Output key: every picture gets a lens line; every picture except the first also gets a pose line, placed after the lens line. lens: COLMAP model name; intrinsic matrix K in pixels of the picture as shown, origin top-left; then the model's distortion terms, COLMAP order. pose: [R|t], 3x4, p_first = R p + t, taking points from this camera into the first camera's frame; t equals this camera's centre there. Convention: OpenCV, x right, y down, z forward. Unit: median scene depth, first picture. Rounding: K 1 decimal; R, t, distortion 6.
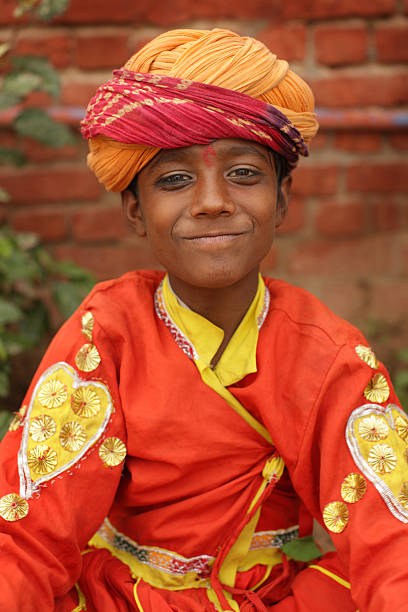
lens RADIAL K [[961.3, 0, 161.8], [0, 961.3, 304.8], [0, 0, 1]] dist [-0.201425, 0.042136]
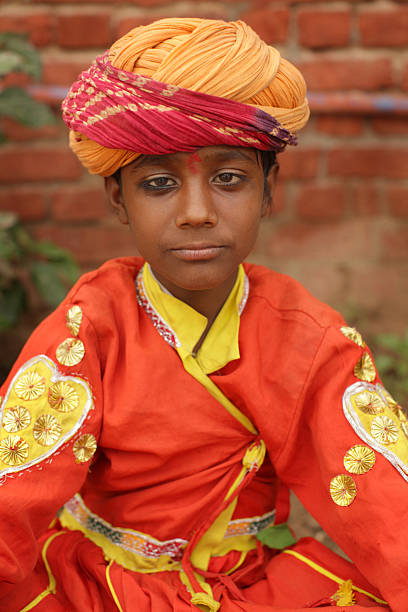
lens RADIAL K [[961.3, 0, 161.8], [0, 961.3, 304.8], [0, 0, 1]] dist [-0.201425, 0.042136]
pose [[0.999781, 0.016026, 0.013452, 0.005810], [-0.018404, 0.979409, 0.201046, -0.206932], [-0.009953, -0.201249, 0.979490, 0.021424]]
